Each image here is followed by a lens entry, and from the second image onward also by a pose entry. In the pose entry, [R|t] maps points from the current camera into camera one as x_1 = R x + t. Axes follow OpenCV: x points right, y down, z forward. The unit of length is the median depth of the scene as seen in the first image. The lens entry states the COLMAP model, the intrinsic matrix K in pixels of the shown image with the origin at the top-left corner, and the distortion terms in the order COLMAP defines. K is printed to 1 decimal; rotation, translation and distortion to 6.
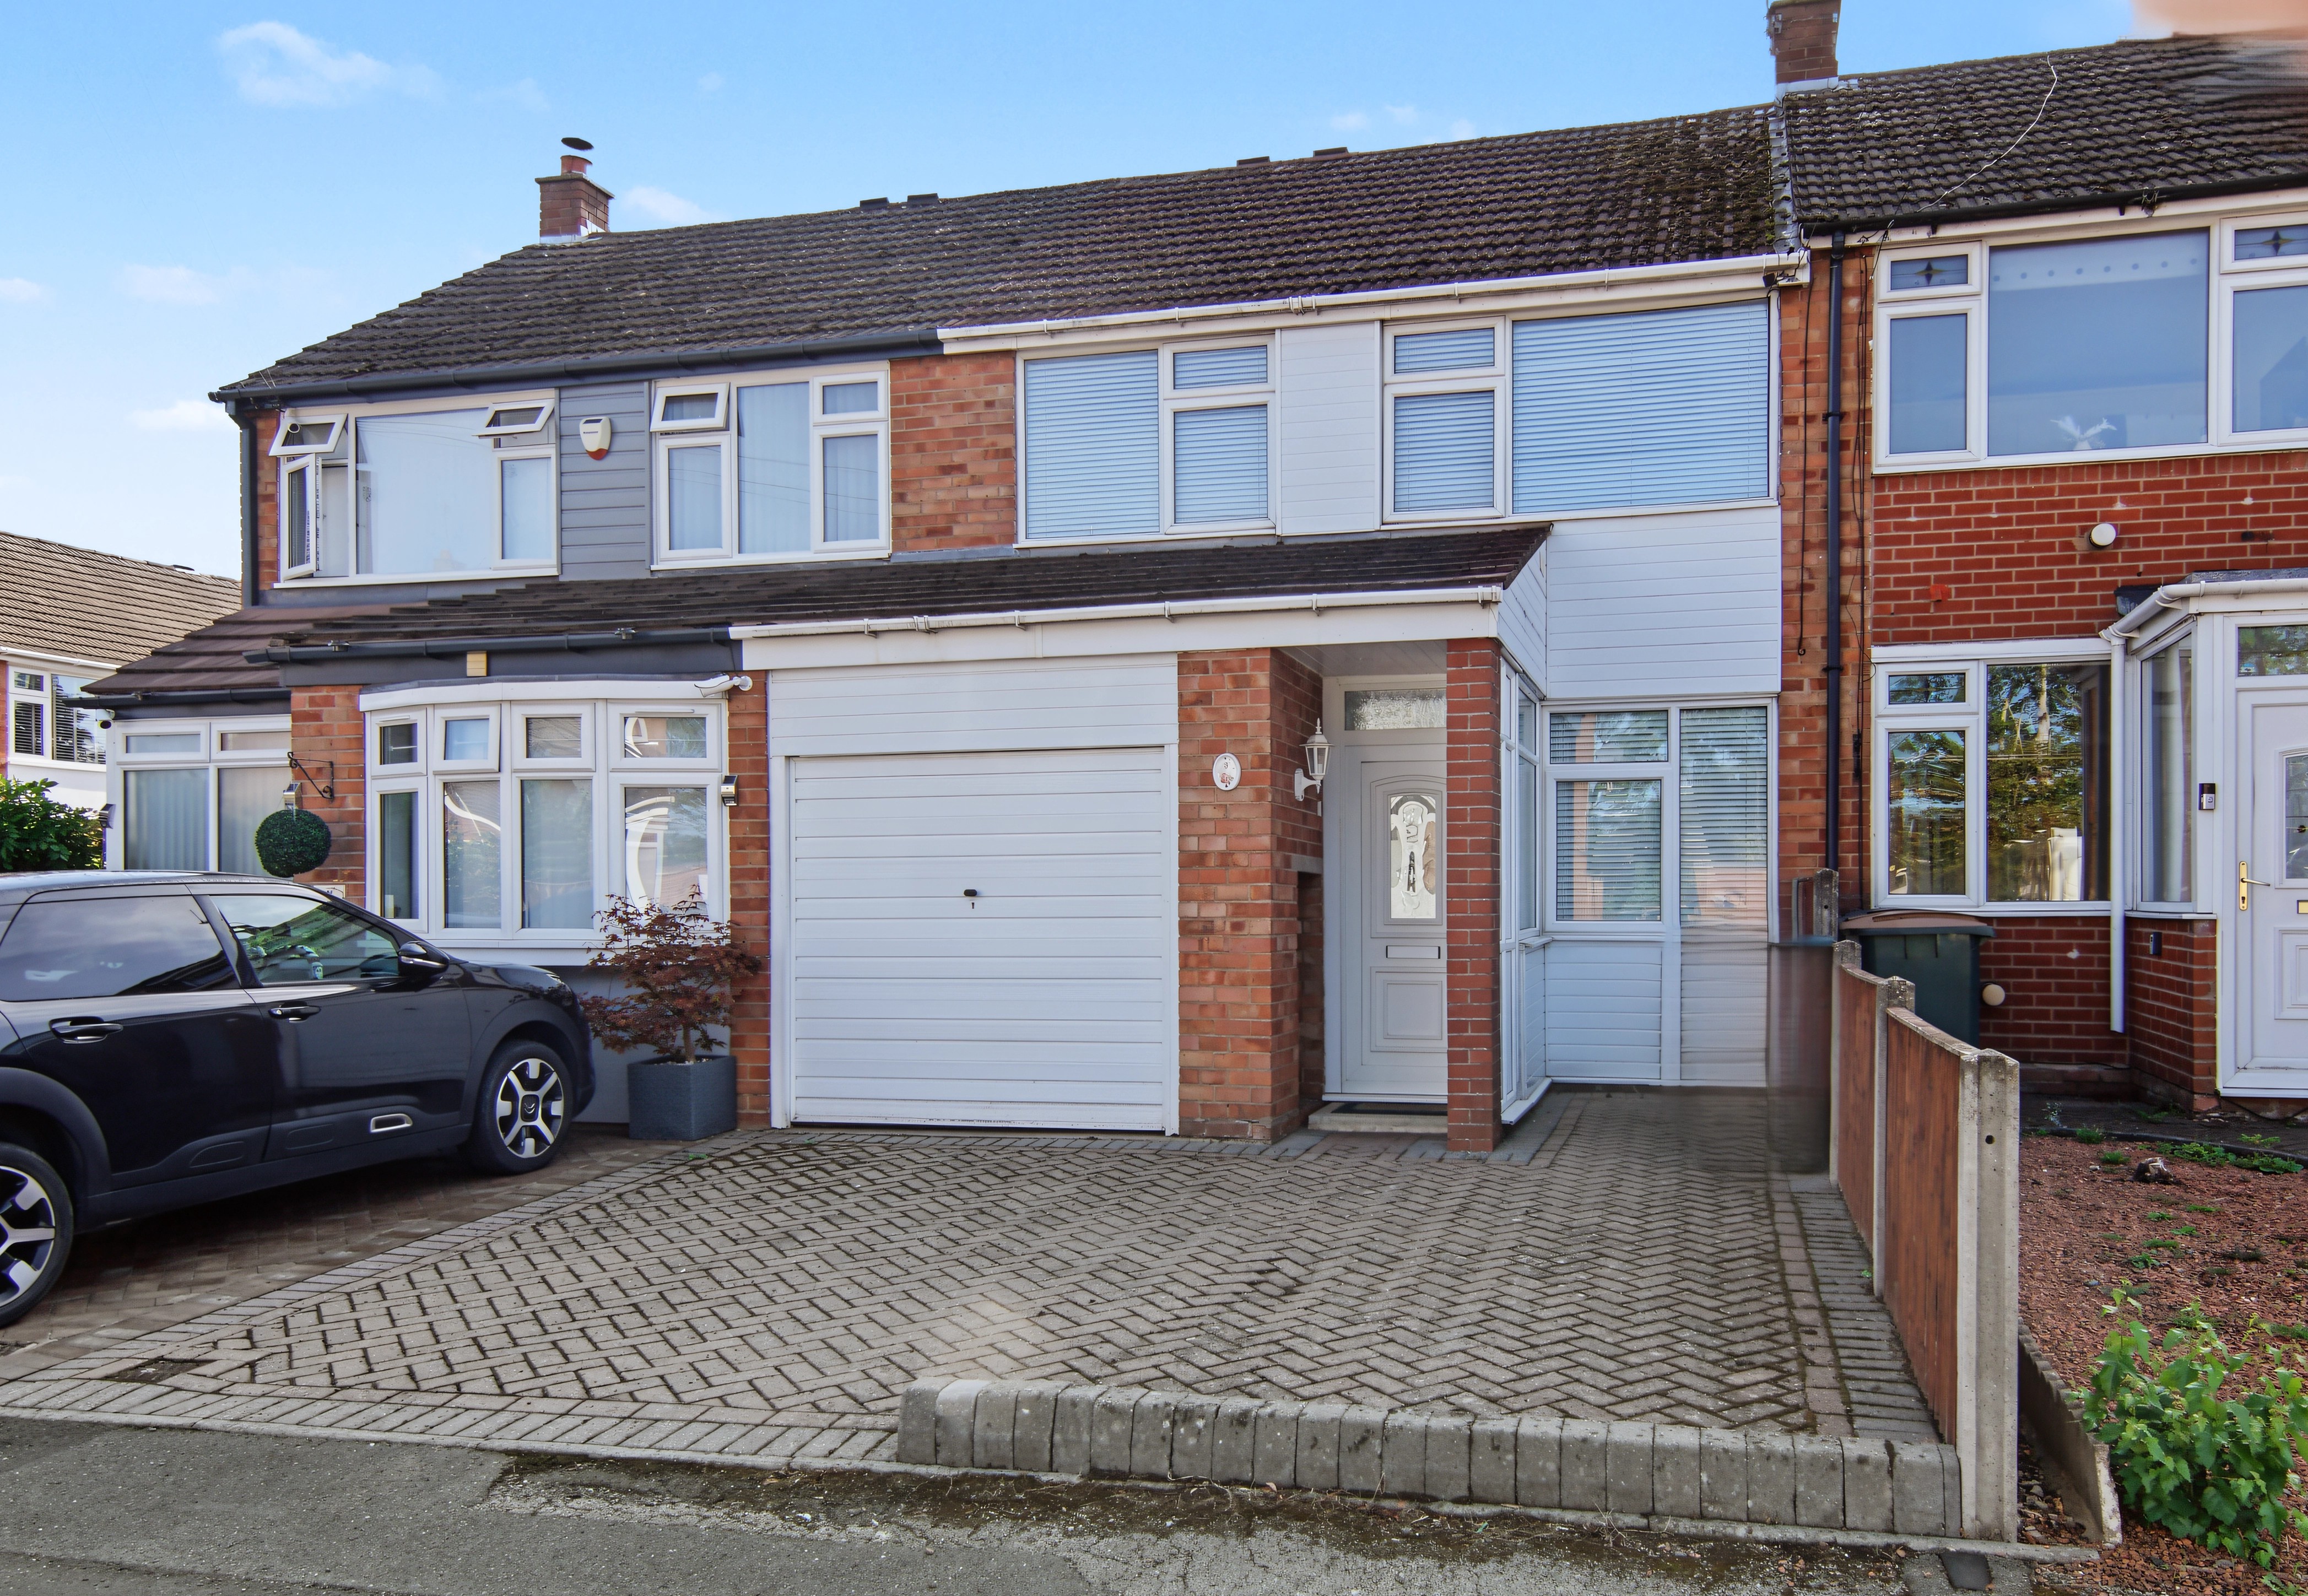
lens RADIAL K [[1769.9, 0, 1154.0], [0, 1769.9, 798.0], [0, 0, 1]] dist [0.031027, -0.018381]
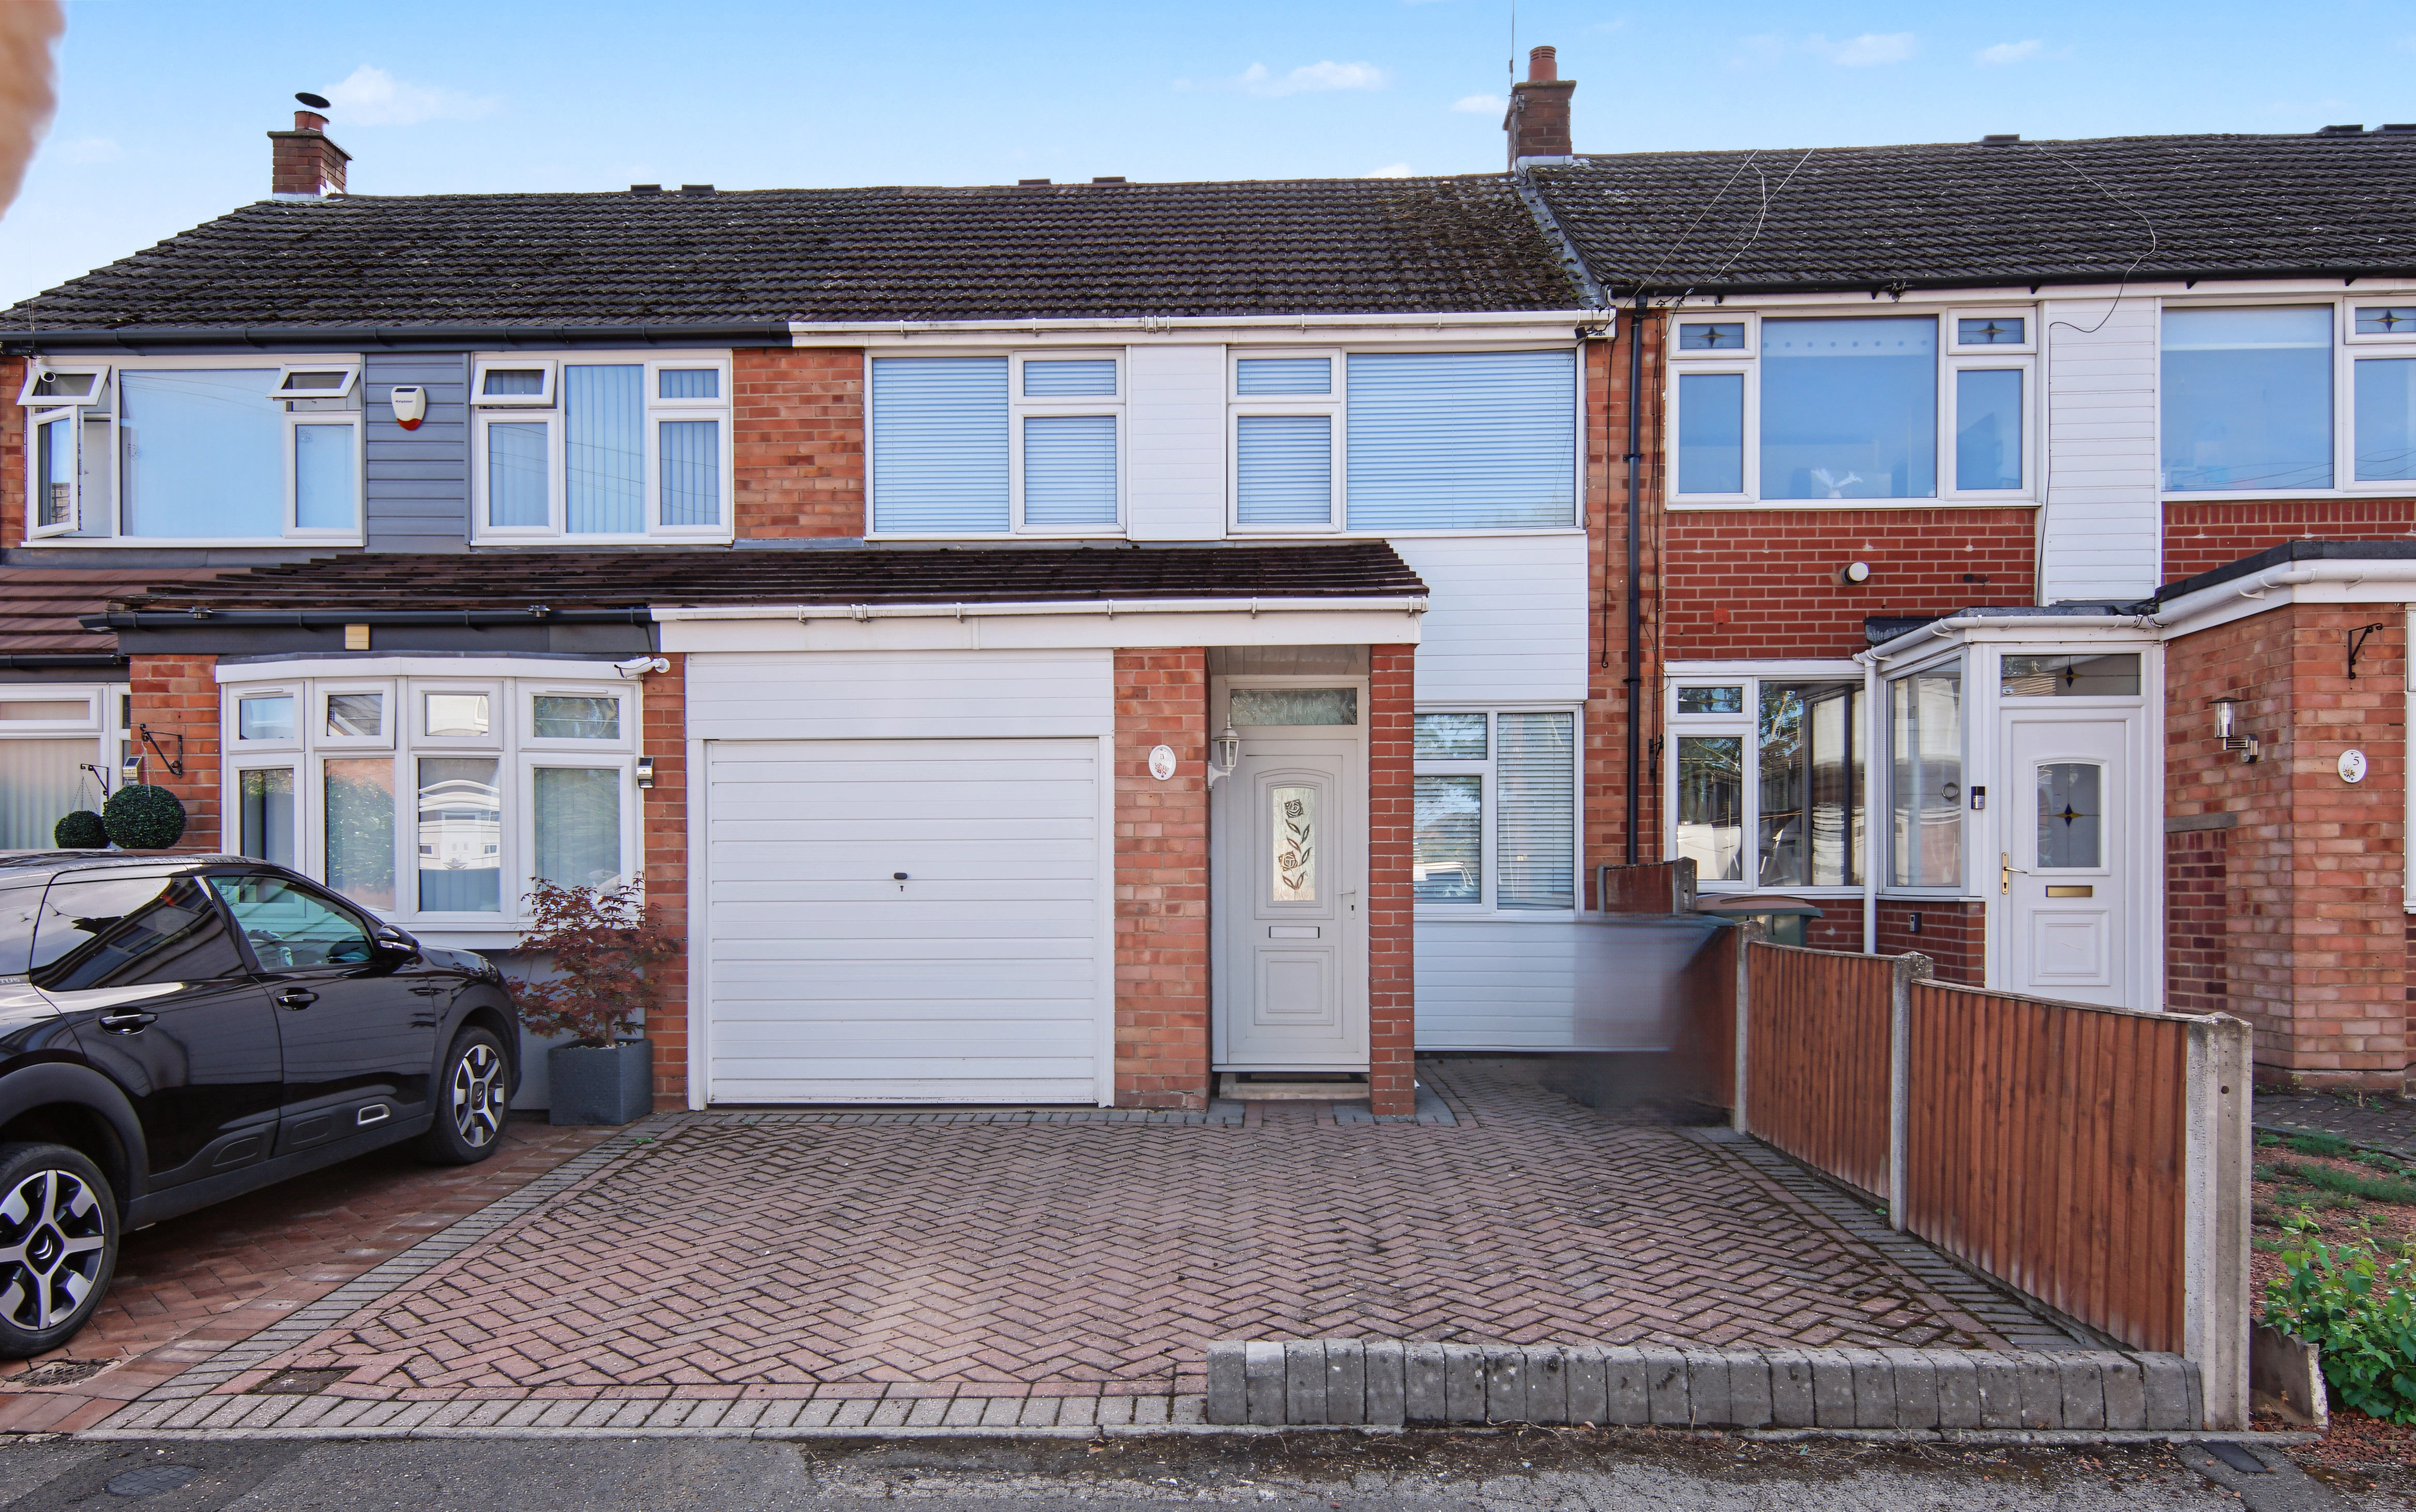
lens RADIAL K [[1669.8, 0, 1204.6], [0, 1669.8, 788.1], [0, 0, 1]] dist [0.033919, -0.024320]
pose [[0.978895, 0.014078, 0.203876, -0.111805], [-0.014175, 0.999899, -0.000986, 0.000927], [-0.203869, -0.001925, 0.978996, 0.013480]]
